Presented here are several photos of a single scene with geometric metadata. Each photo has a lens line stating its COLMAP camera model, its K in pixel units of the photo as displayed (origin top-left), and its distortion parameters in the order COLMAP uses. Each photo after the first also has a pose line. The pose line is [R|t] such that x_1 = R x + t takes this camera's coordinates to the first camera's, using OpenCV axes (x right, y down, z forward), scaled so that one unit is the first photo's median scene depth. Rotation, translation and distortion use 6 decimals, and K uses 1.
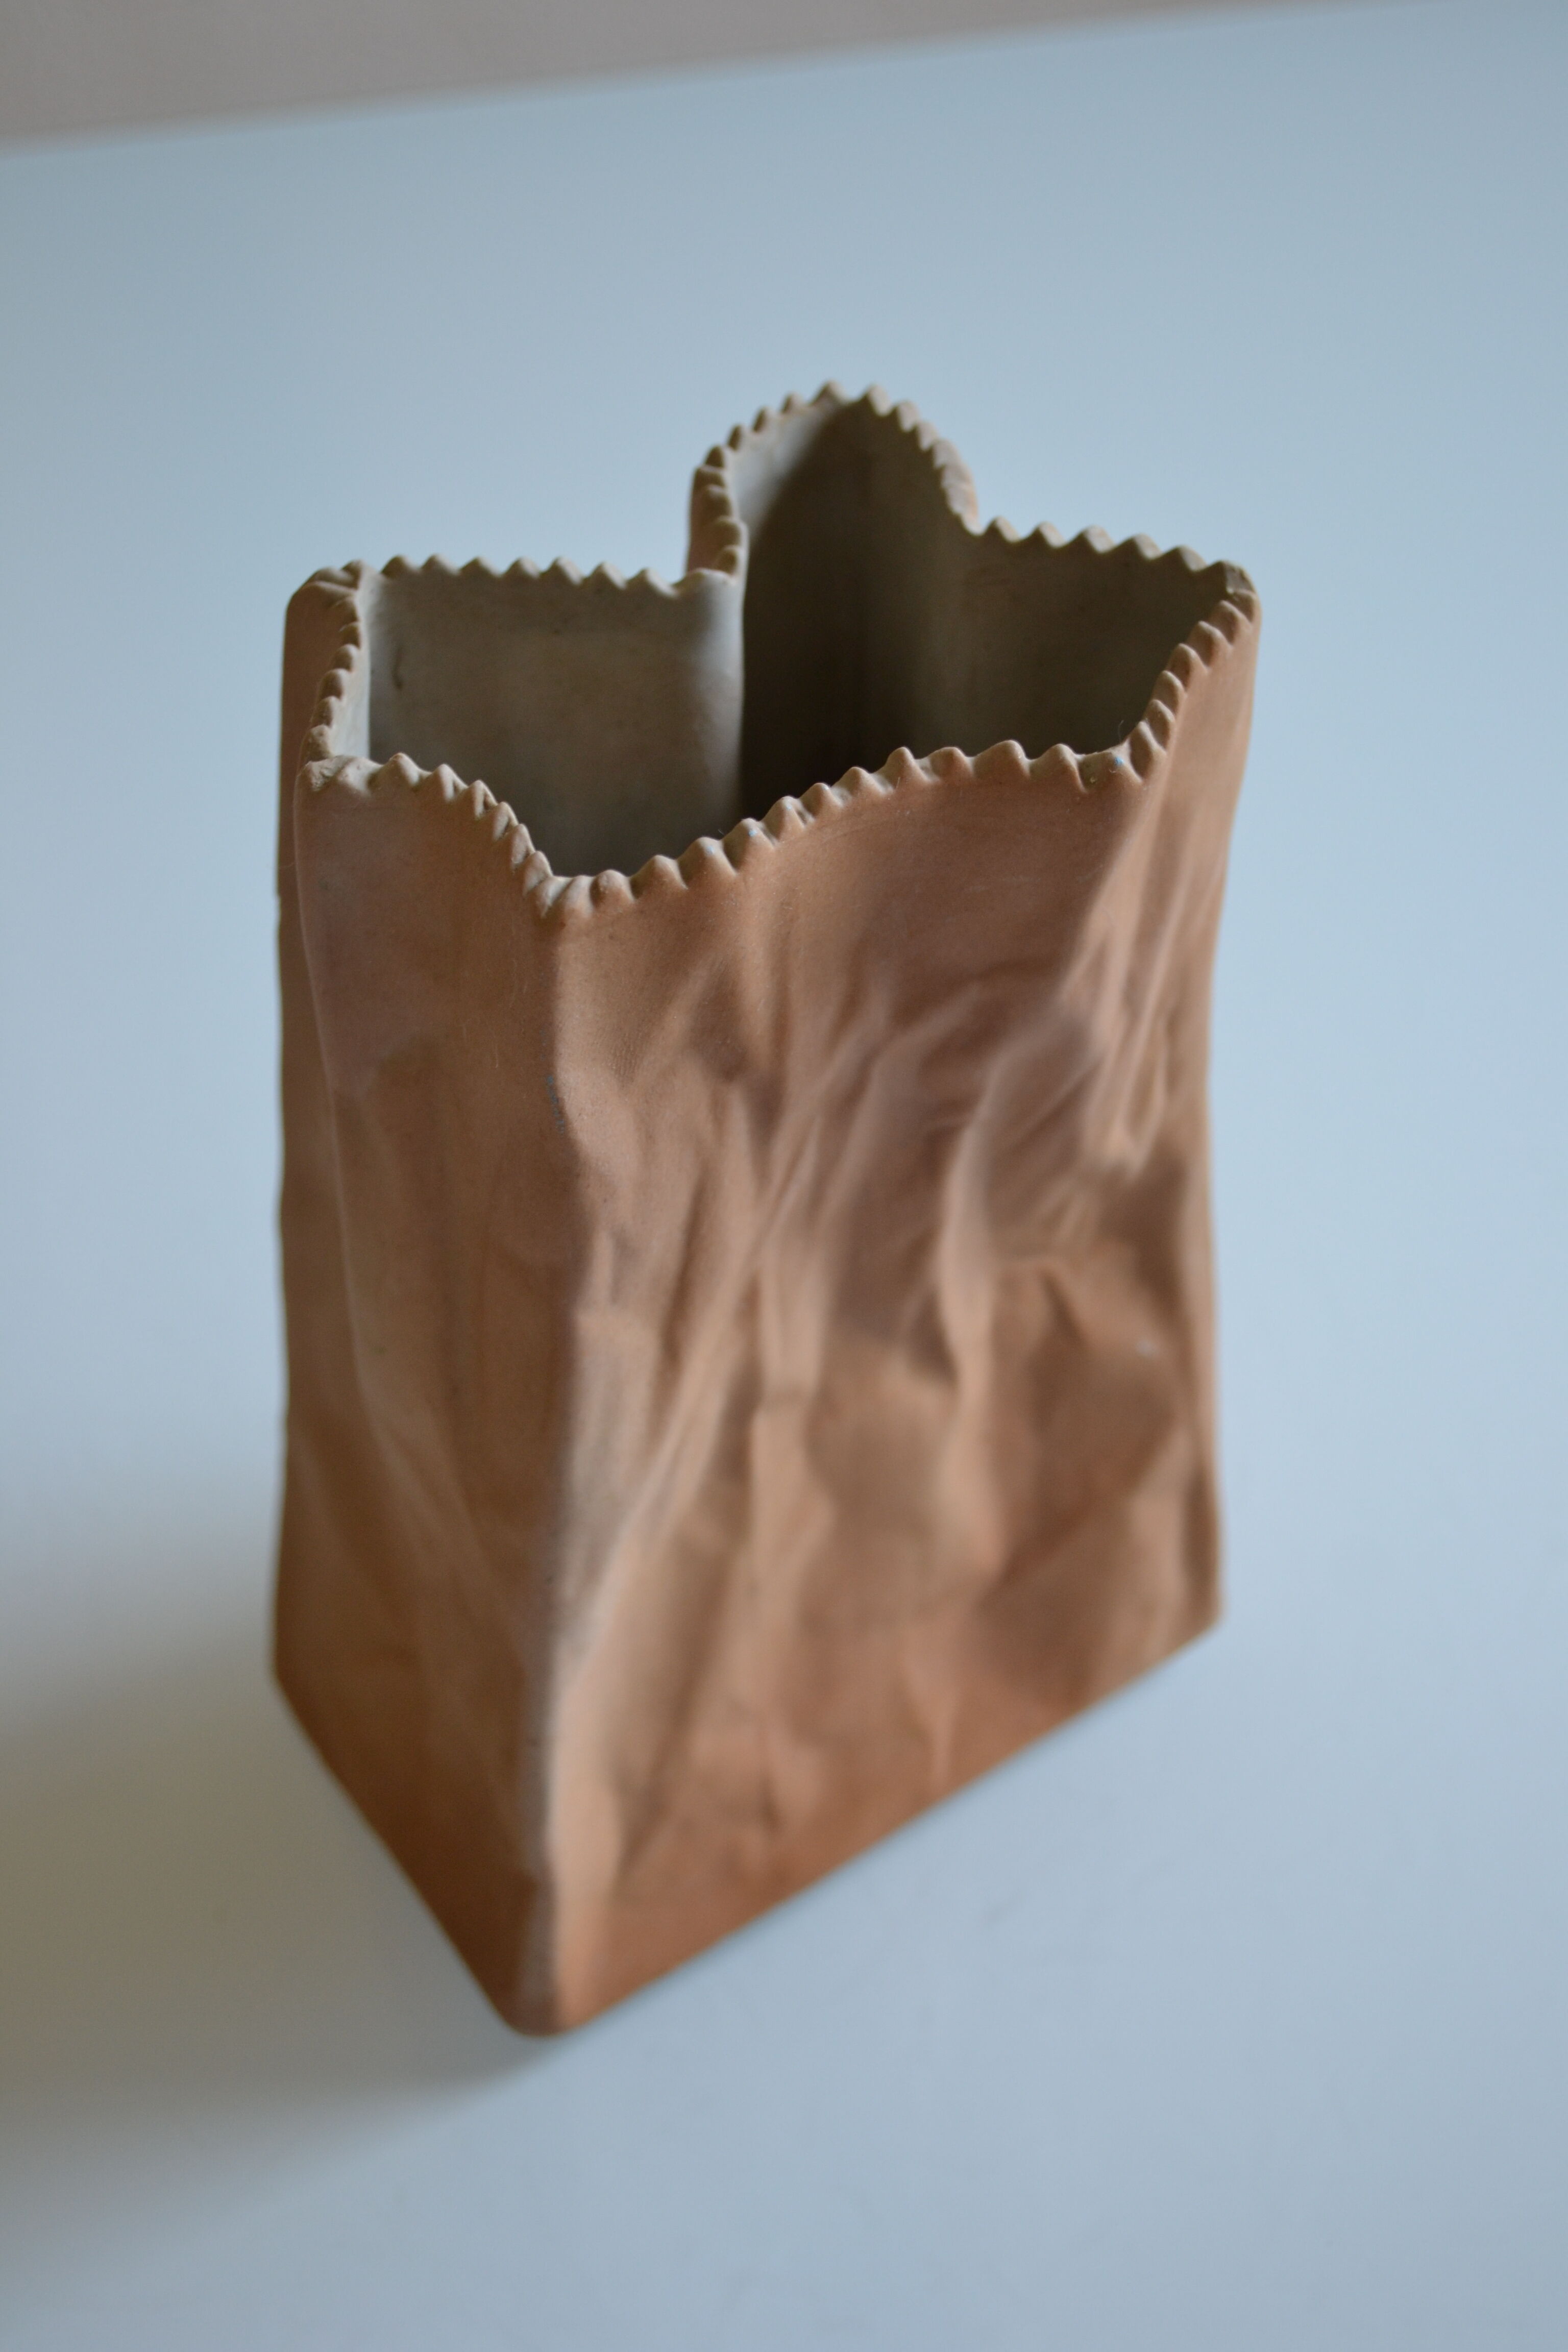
lens RADIAL K [[3290.9, 0, 784.0], [0, 3290.9, 1176.0], [0, 0, 1]] dist [-0.021756, -0.047857]
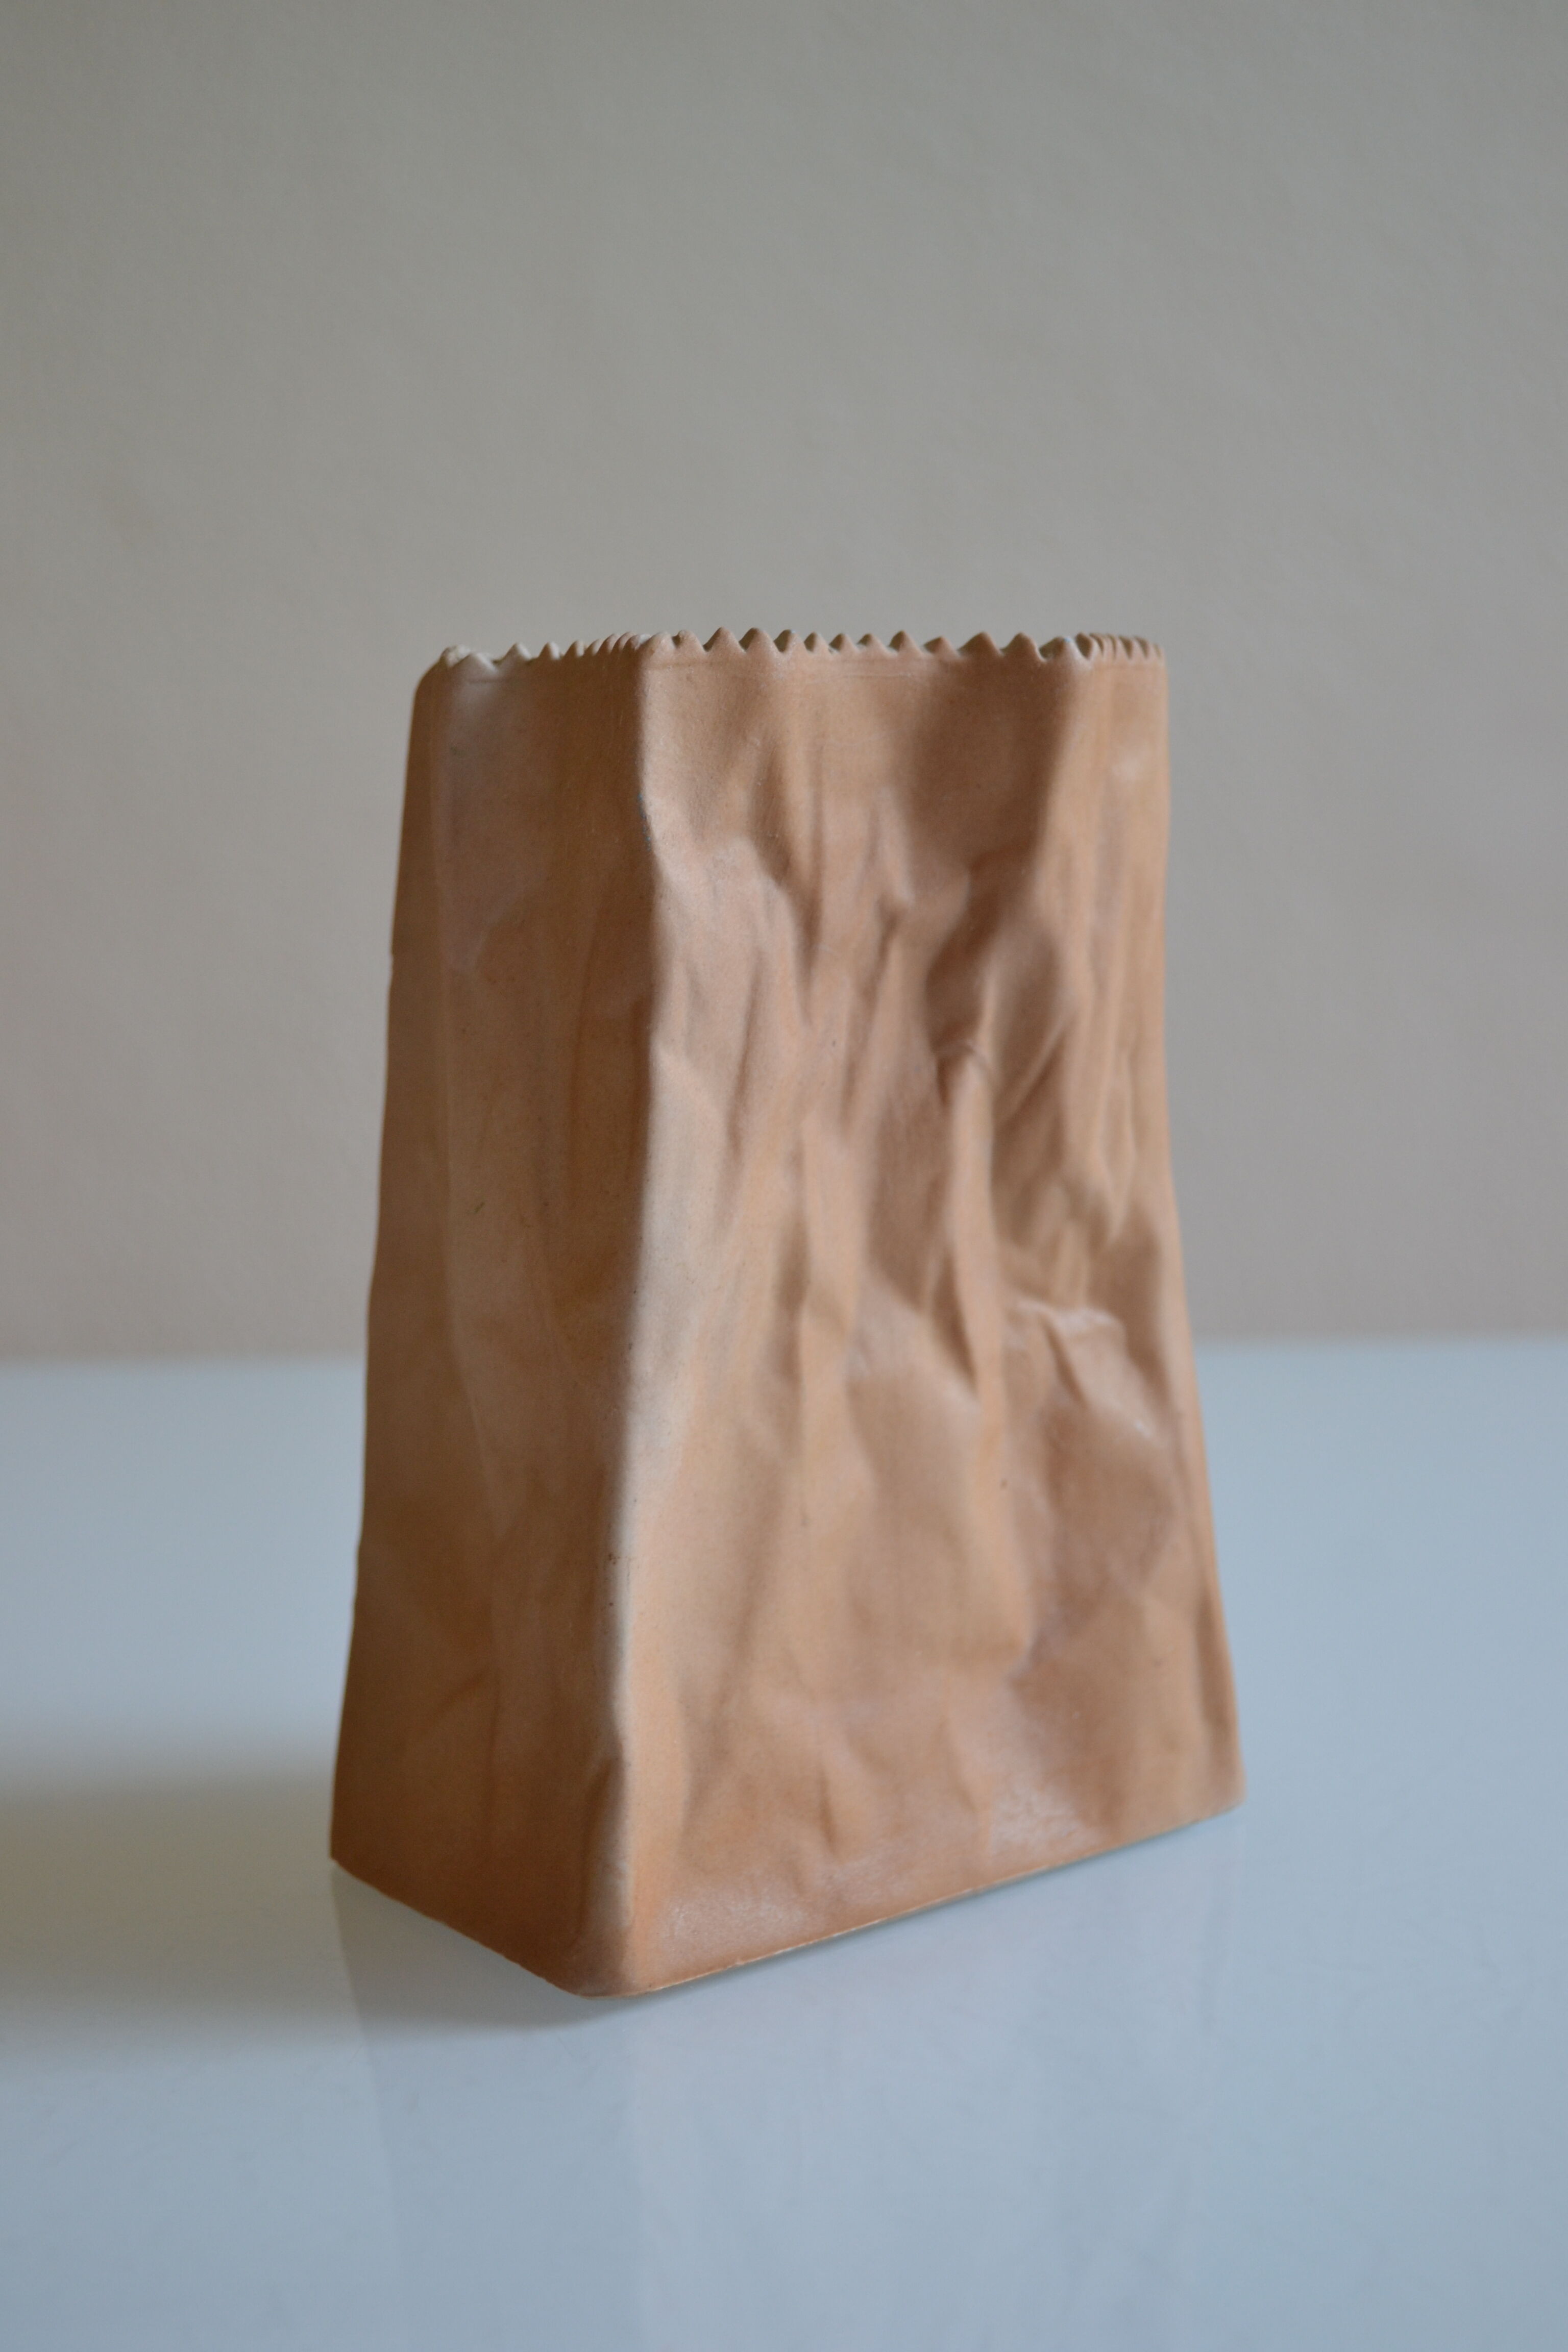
lens RADIAL K [[3290.9, 0, 784.0], [0, 3290.9, 1176.0], [0, 0, 1]] dist [-0.021756, -0.047857]
pose [[0.998975, -0.026623, 0.036618, -0.058782], [0.042639, 0.825143, -0.563313, 0.712114], [-0.015218, 0.564297, 0.825432, 0.039916]]
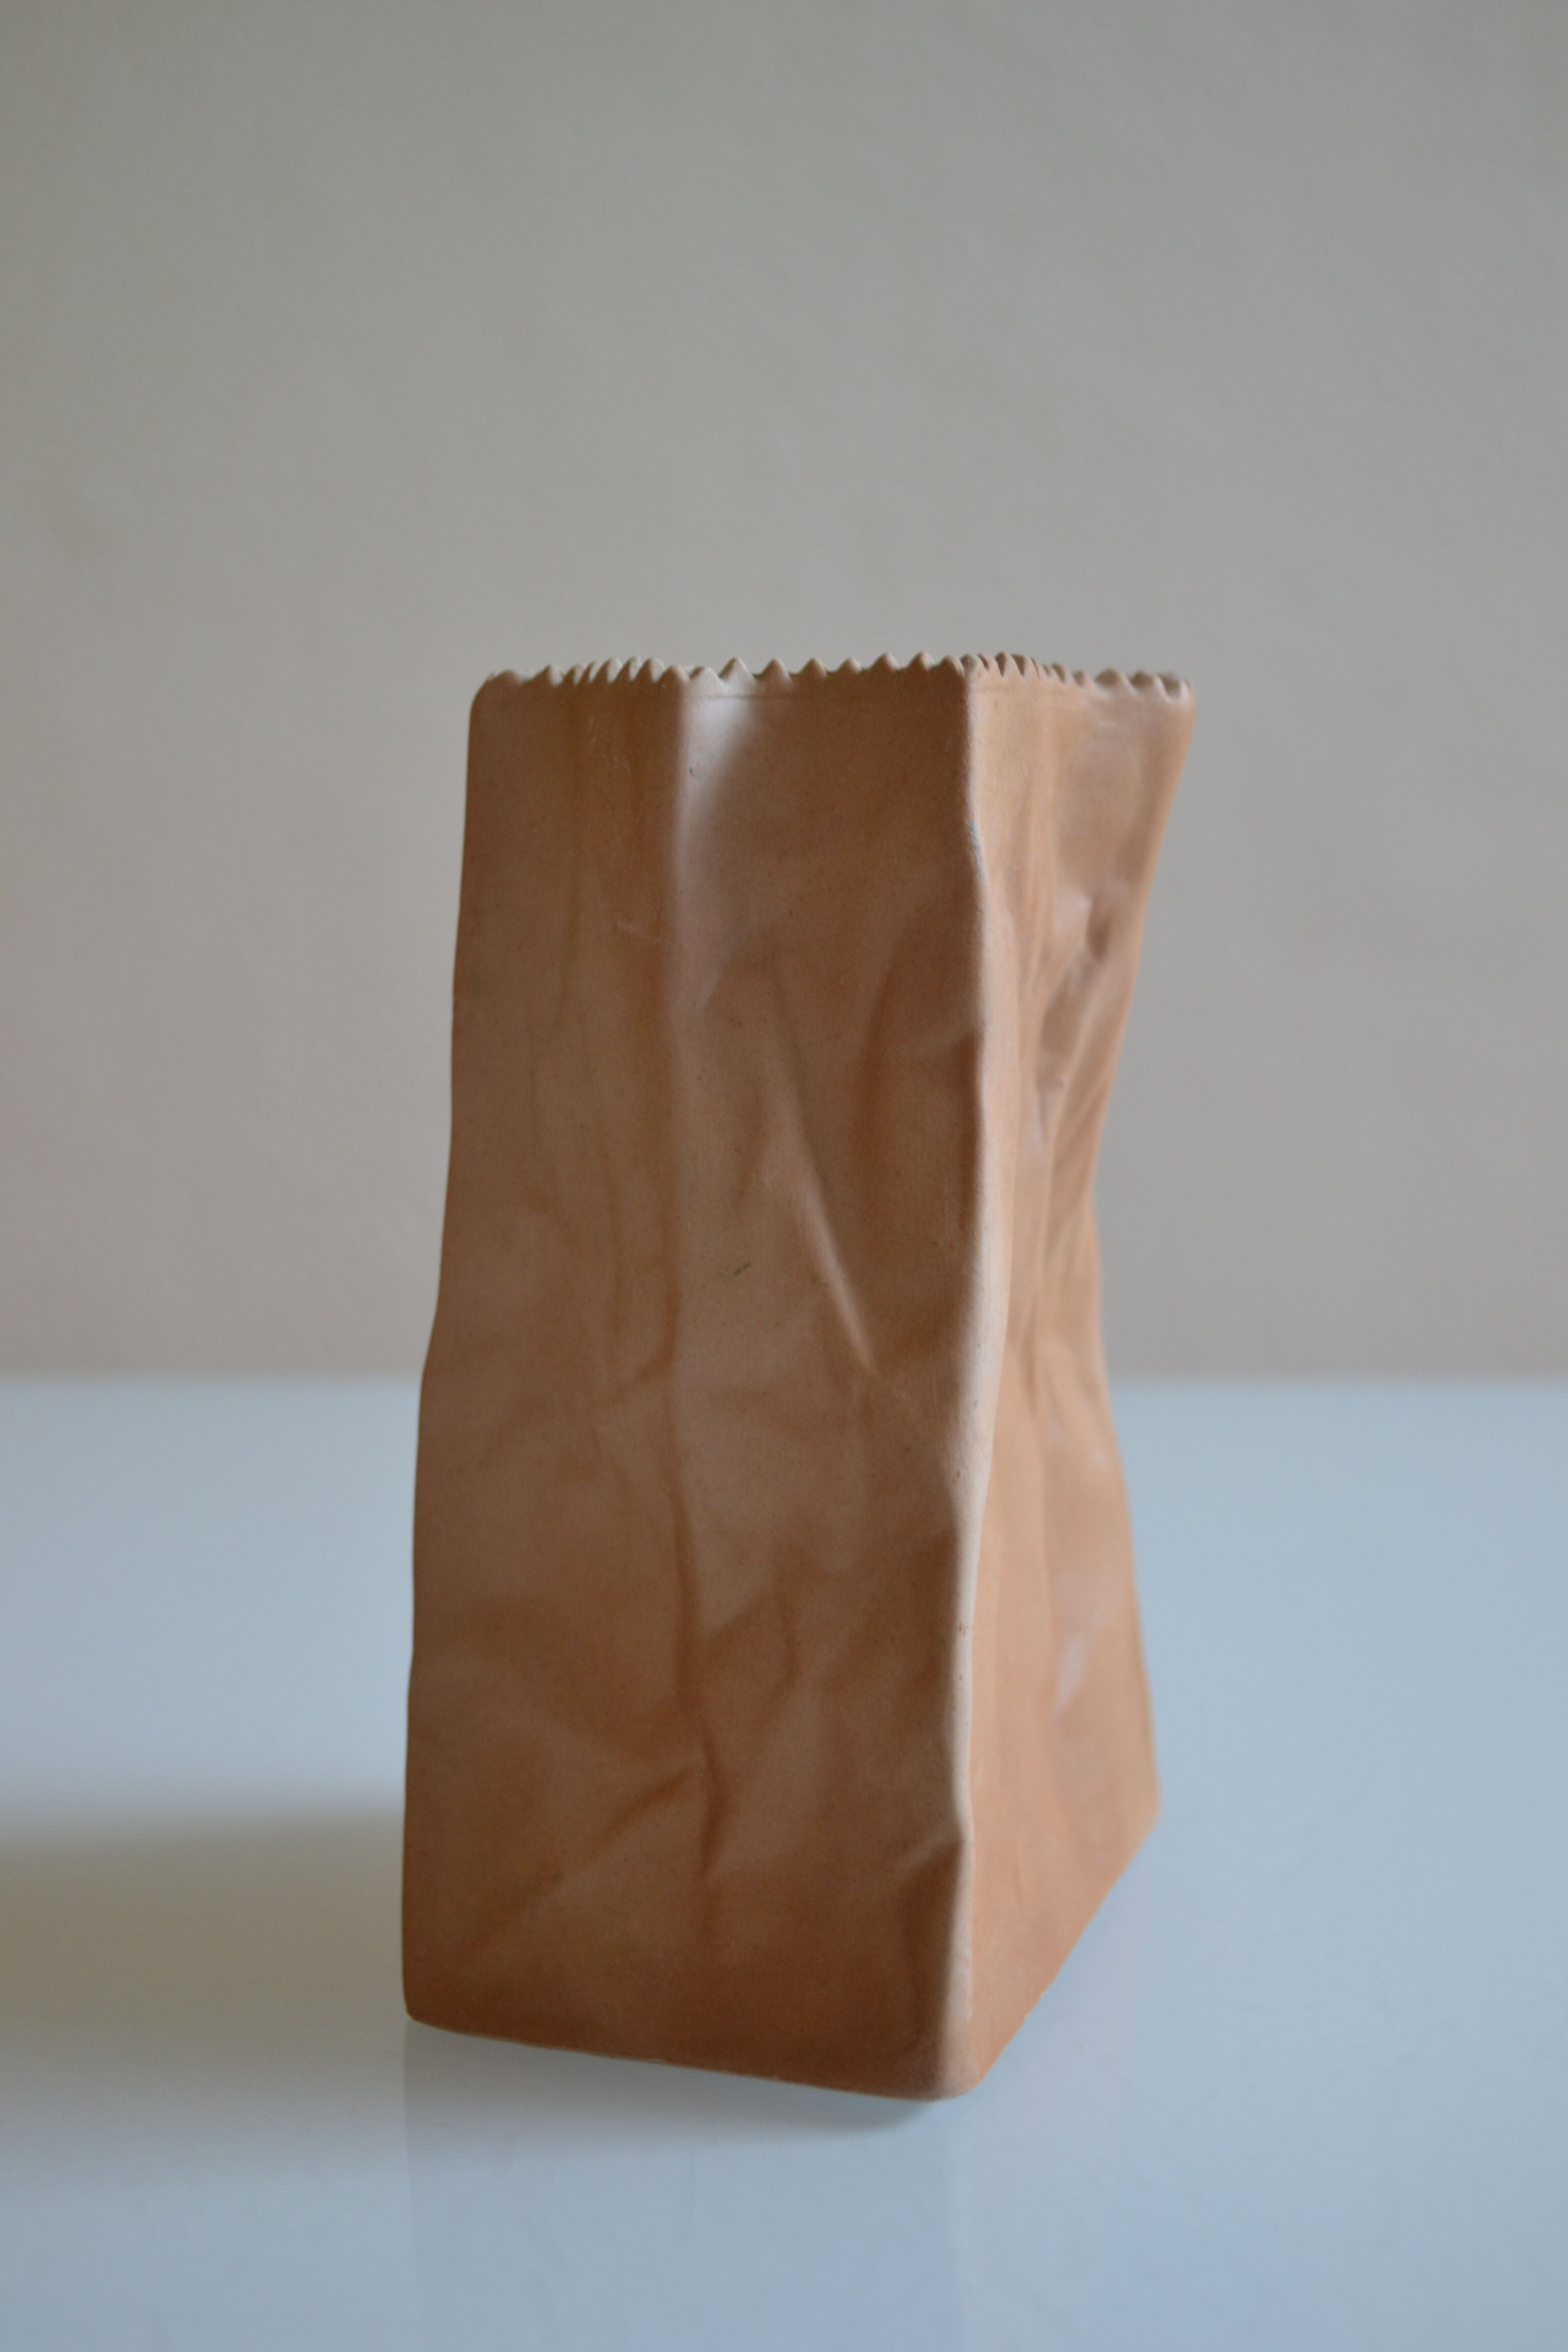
lens RADIAL K [[3290.9, 0, 784.0], [0, 3290.9, 1176.0], [0, 0, 1]] dist [-0.021756, -0.047857]
pose [[0.825770, -0.069959, 0.559651, -0.717051], [0.374954, 0.809344, -0.452075, 0.523507], [-0.421324, 0.583154, 0.694563, 0.243852]]
